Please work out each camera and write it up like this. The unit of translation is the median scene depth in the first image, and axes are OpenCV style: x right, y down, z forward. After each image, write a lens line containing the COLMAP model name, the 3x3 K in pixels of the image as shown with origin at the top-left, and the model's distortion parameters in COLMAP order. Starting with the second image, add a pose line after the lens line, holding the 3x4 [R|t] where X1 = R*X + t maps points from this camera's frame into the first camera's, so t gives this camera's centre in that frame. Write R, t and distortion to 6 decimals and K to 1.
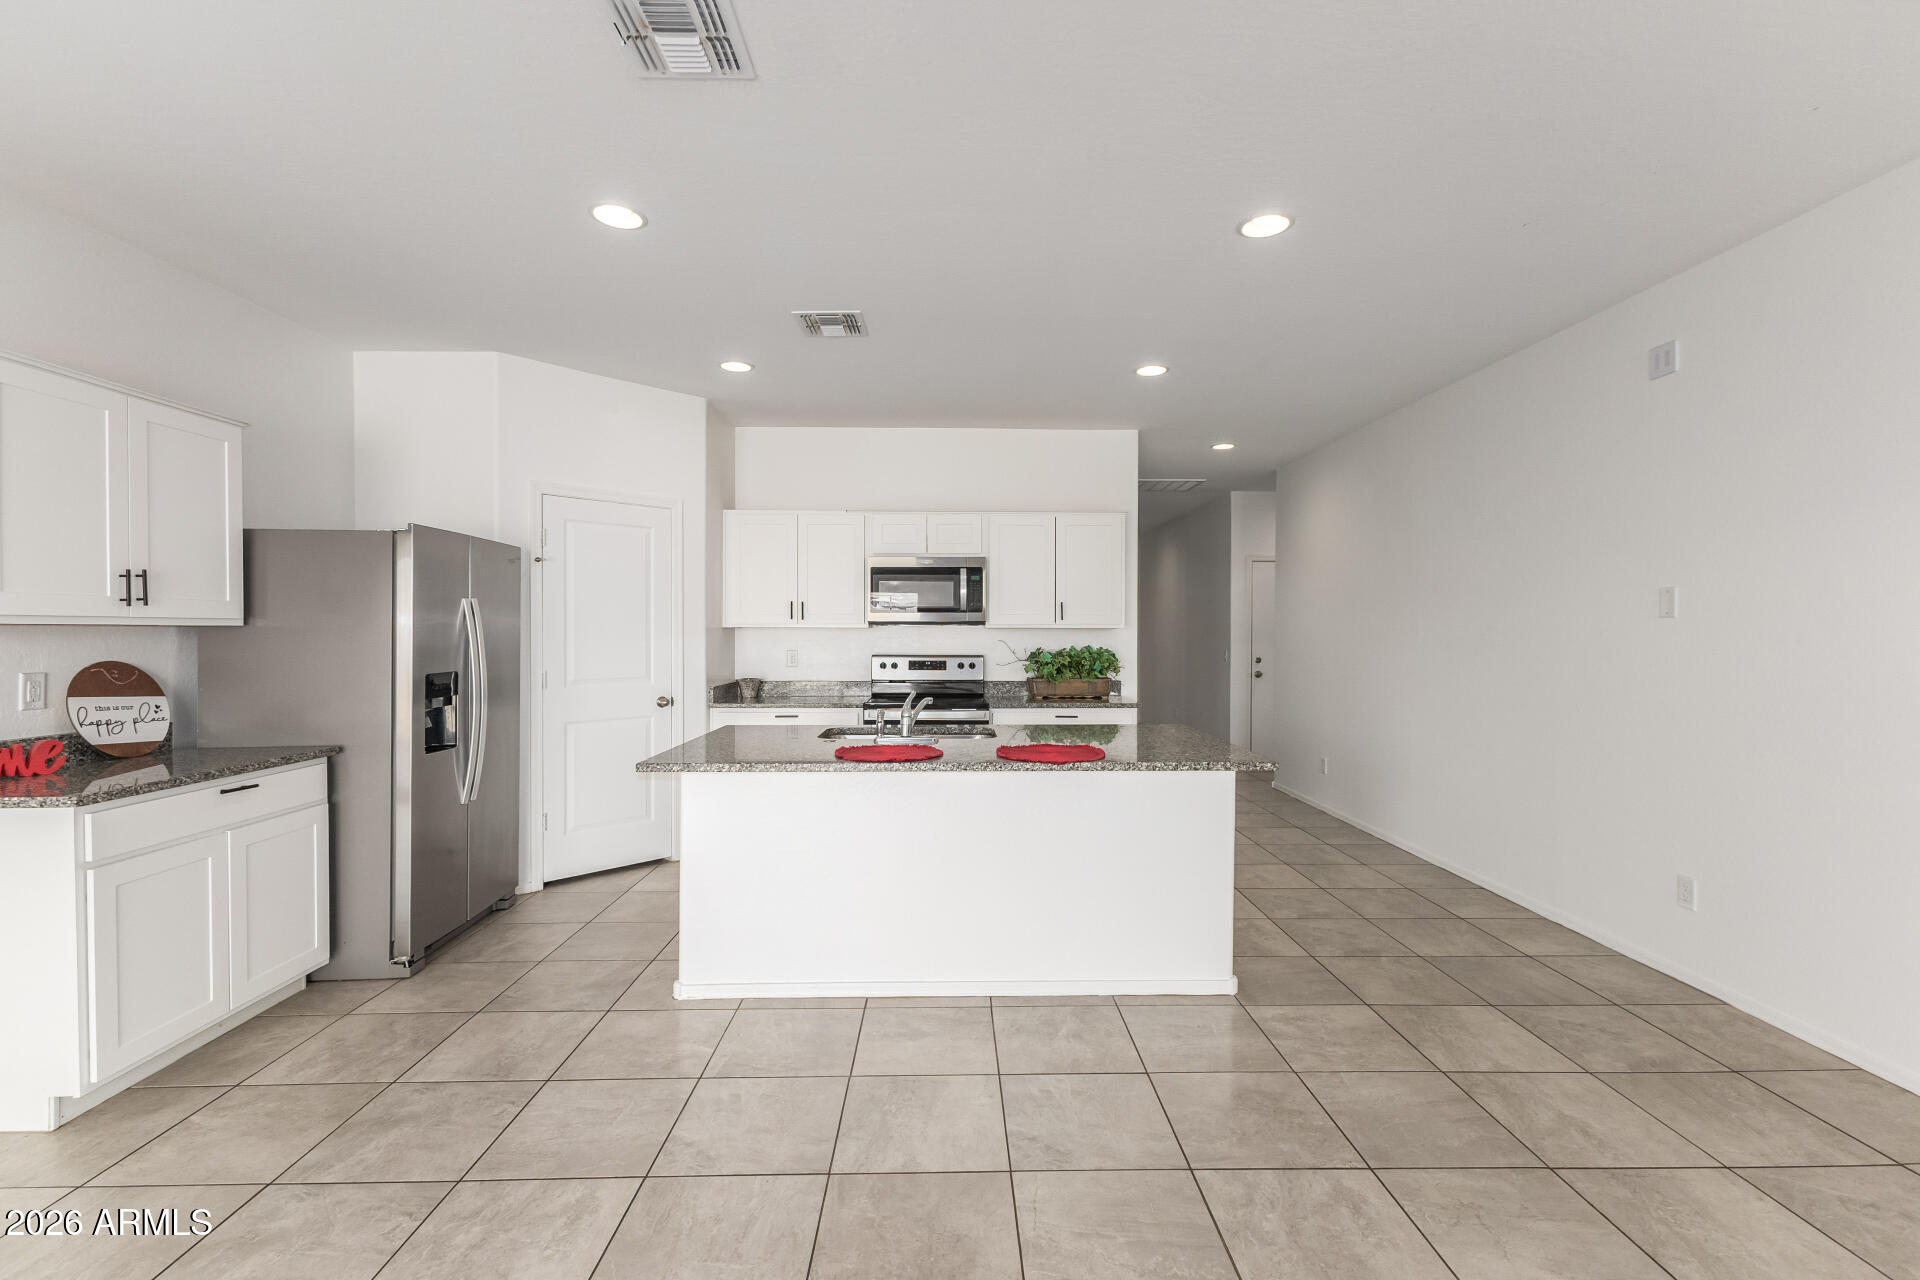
lens RADIAL K [[835.1, 0, 965.2], [0, 835.1, 642.5], [0, 0, 1]] dist [0.004563, -0.000232]
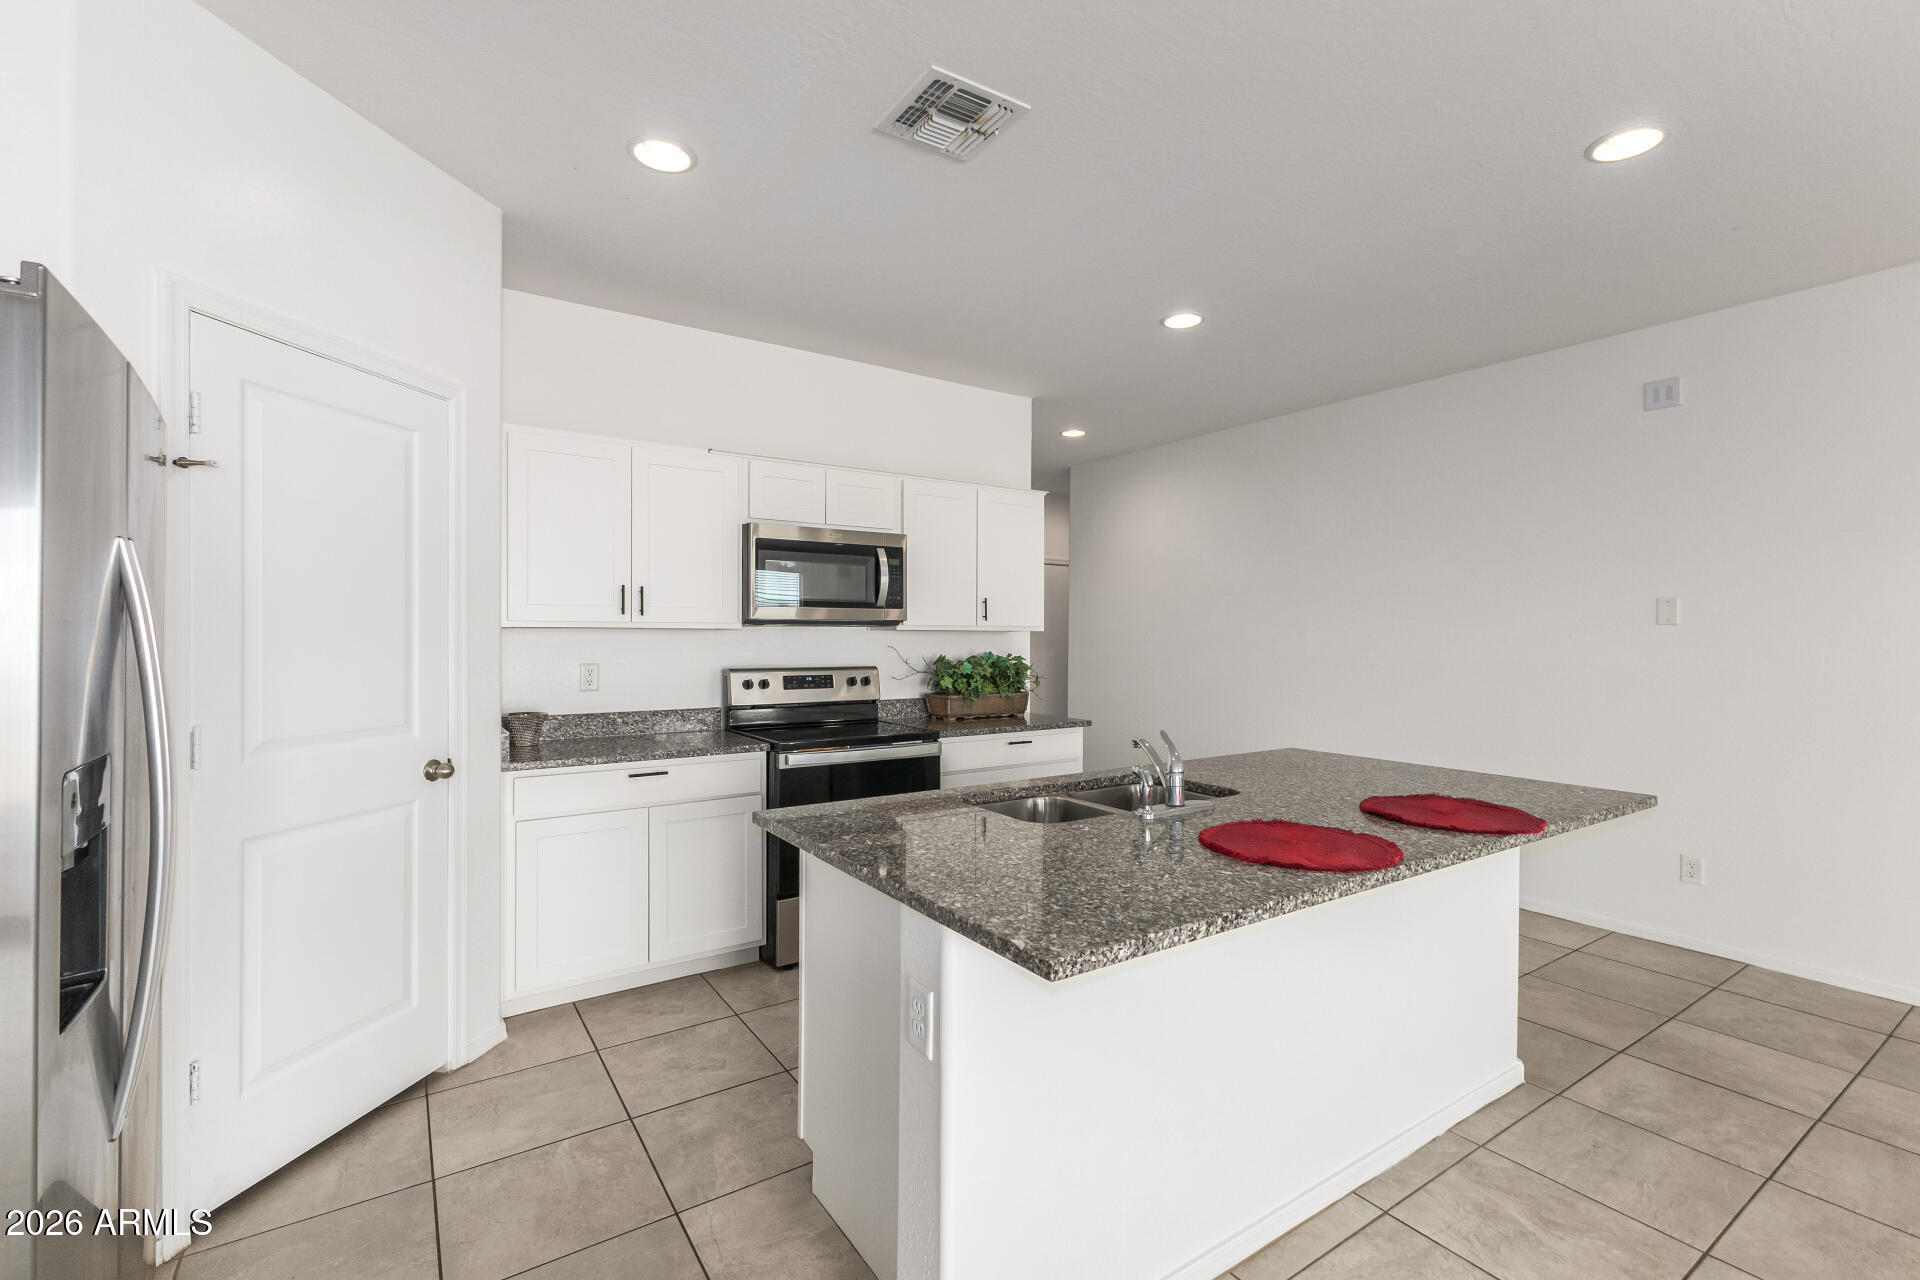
lens RADIAL K [[826.3, 0, 957.2], [0, 826.3, 638.0], [0, 0, 1]] dist [0.002831, -0.000556]
pose [[0.837713, 0.001618, 0.546109, -0.333982], [0.003825, 0.999954, -0.008831, -0.003522], [-0.546098, 0.009486, 0.837668, 0.355160]]
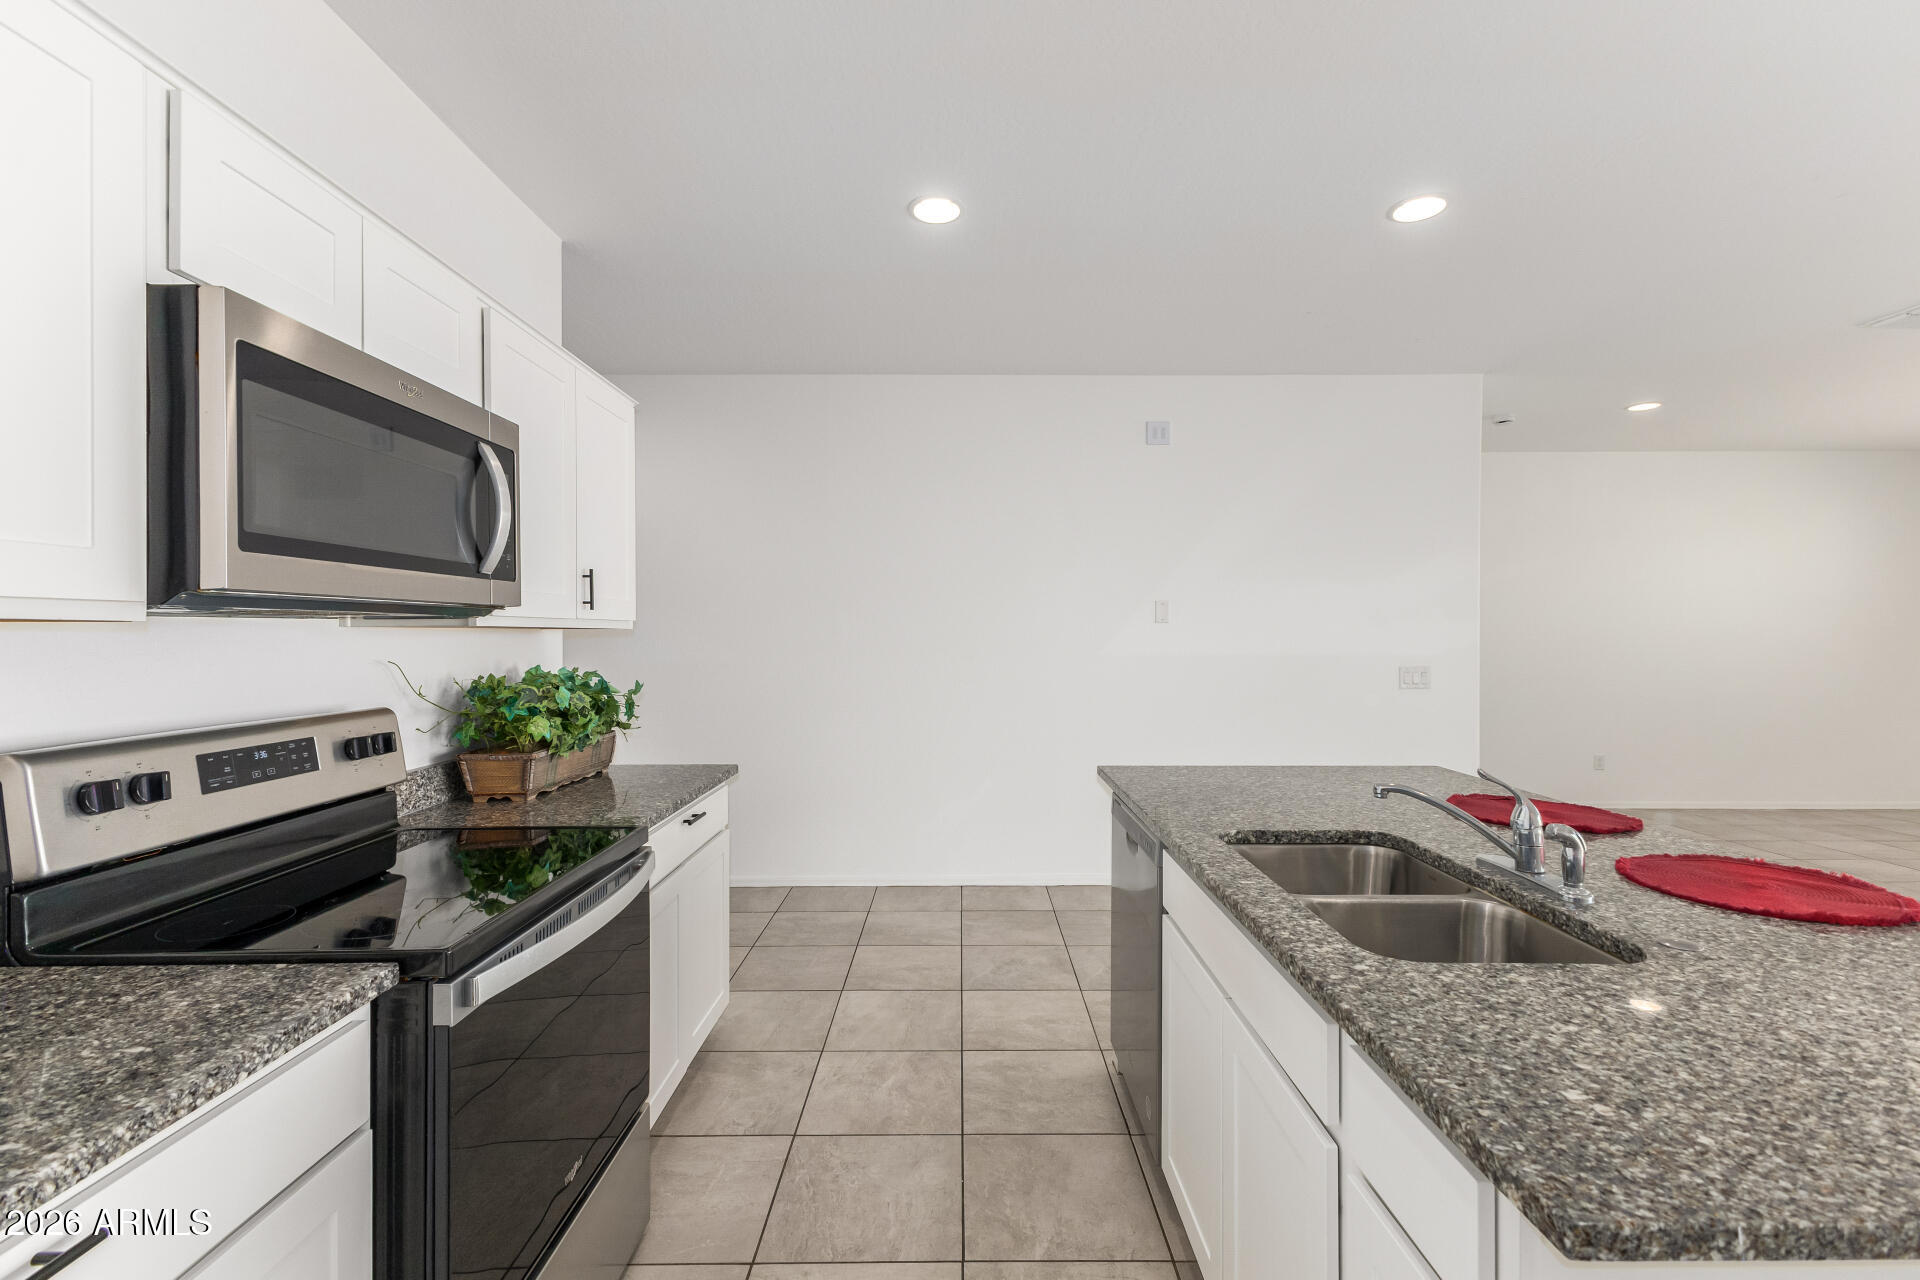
lens RADIAL K [[858.7, 0, 950.6], [0, 858.7, 633.4], [0, 0, 1]] dist [0.042655, -0.000119]
pose [[-0.000883, 0.000358, 1.000000, -0.339699], [0.017777, 0.999842, -0.000343, -0.010676], [-0.999842, 0.017777, -0.000890, 0.806029]]
